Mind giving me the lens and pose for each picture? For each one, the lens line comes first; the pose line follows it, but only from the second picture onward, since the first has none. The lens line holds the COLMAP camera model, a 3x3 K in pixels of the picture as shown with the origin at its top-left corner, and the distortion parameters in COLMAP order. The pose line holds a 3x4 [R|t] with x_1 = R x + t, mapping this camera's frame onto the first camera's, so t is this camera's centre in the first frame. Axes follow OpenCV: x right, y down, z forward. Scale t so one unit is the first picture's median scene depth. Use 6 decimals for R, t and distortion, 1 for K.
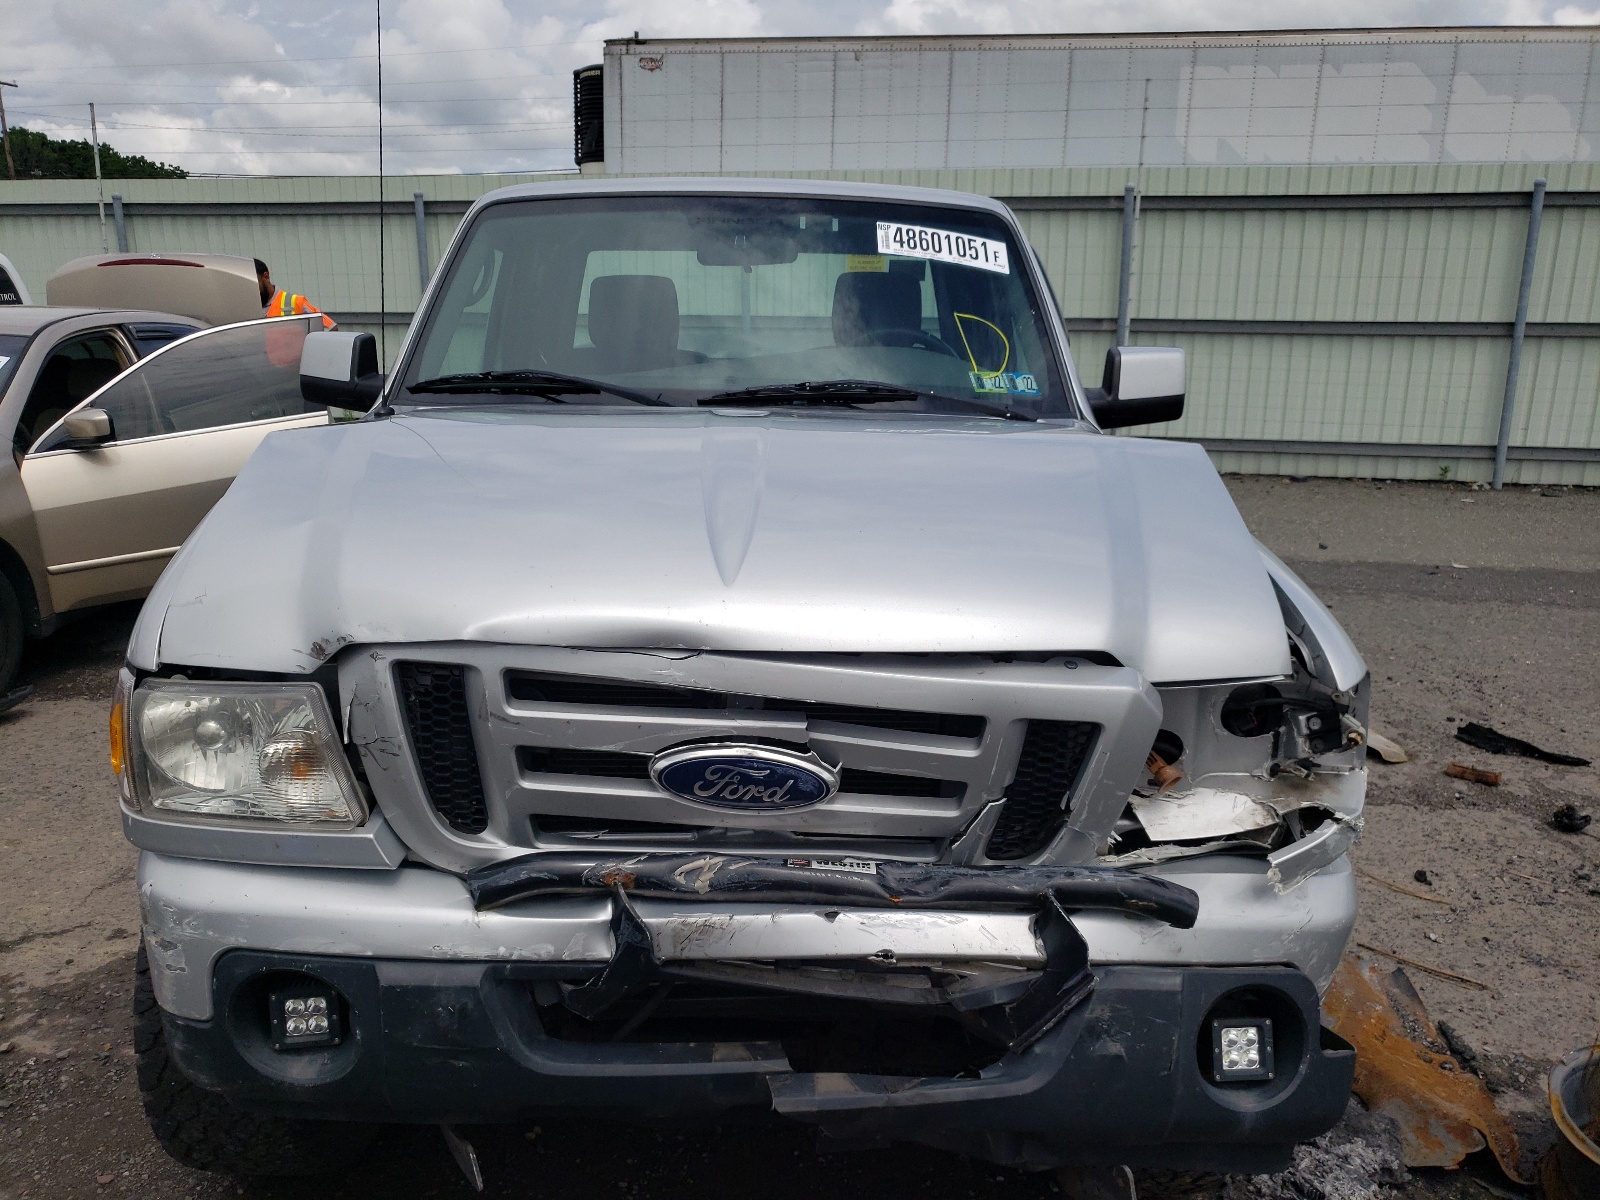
lens RADIAL K [[1226.4, 0, 804.9], [0, 1226.4, 603.9], [0, 0, 1]] dist [0.028429, 0.005651]
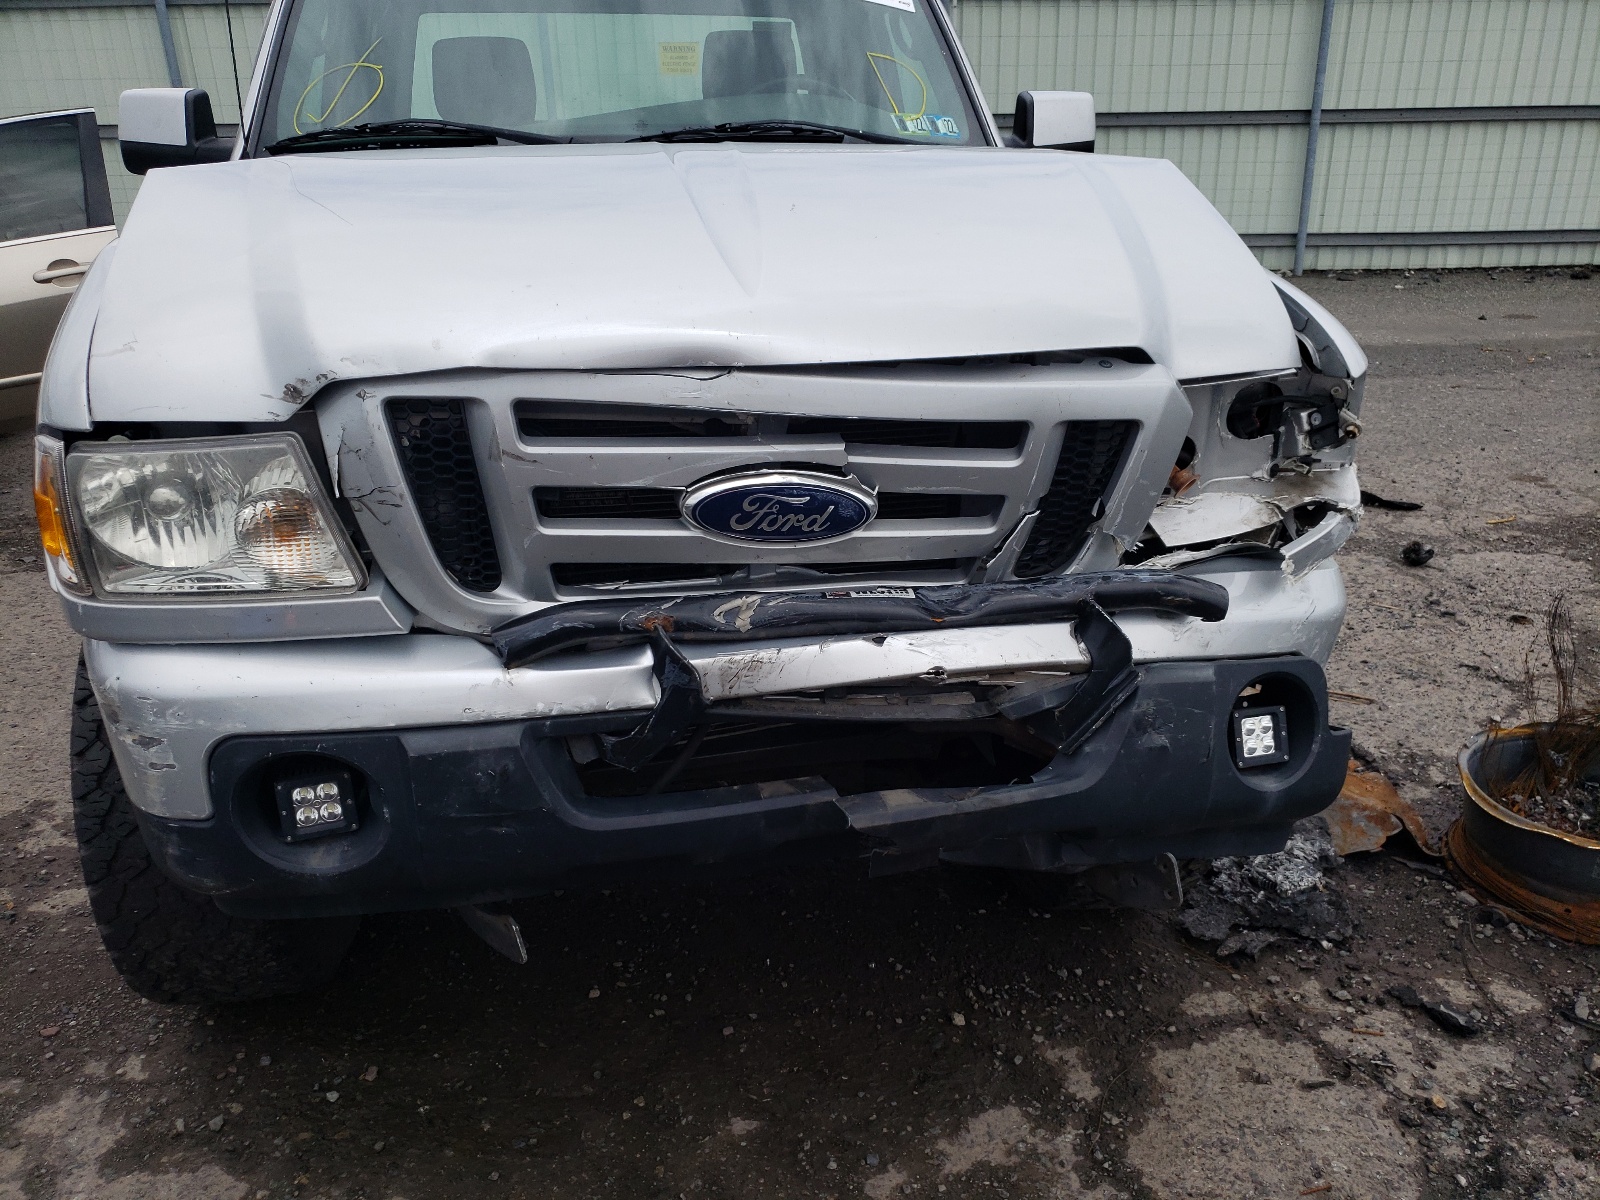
lens RADIAL K [[1226.4, 0, 804.9], [0, 1226.4, 603.9], [0, 0, 1]] dist [0.028429, 0.005651]
pose [[0.983949, -0.085622, 0.156565, -0.179141], [0.065643, 0.989521, 0.128608, 0.093202], [-0.165936, -0.116266, 0.979259, 0.061036]]
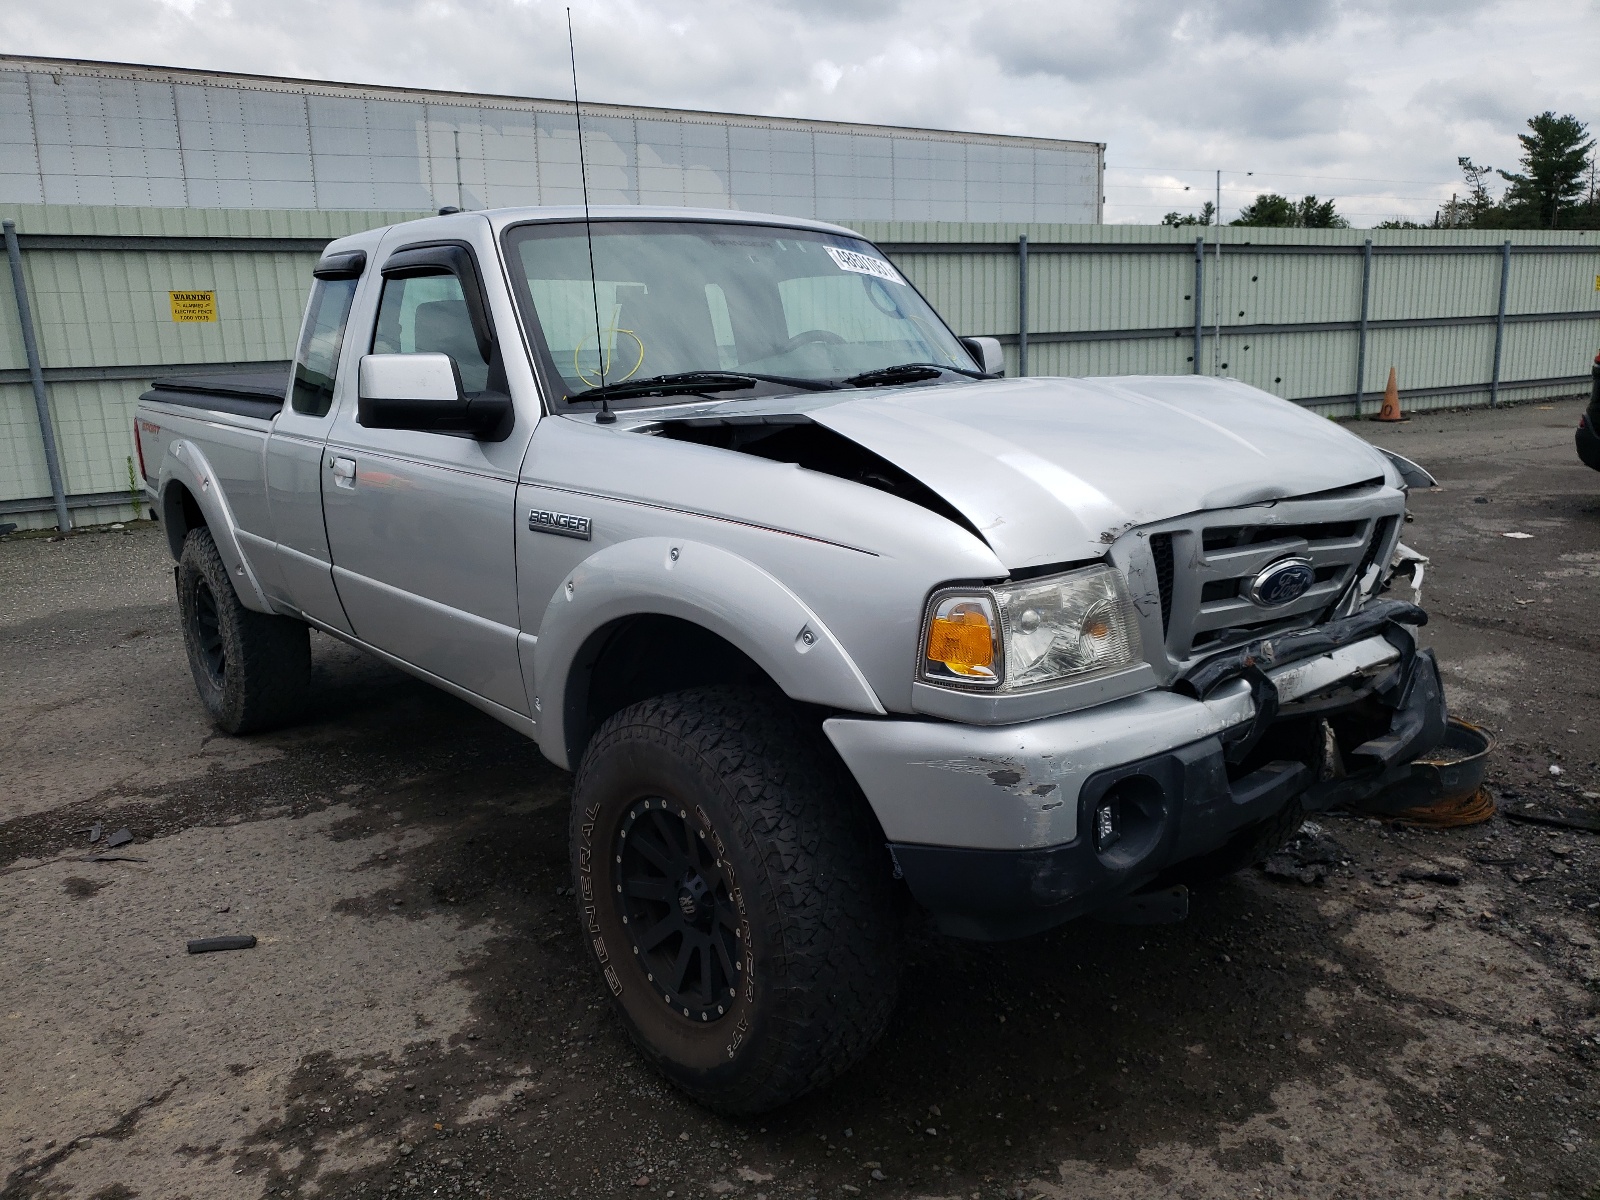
lens RADIAL K [[1233.7, 0, 797.2], [0, 1233.7, 569.2], [0, 0, 1]] dist [0.004304, 0.005720]
pose [[0.771581, -0.155289, 0.616885, -1.442198], [0.192814, 0.981218, 0.005838, -0.001710], [-0.606206, 0.114440, 0.787031, 0.133396]]
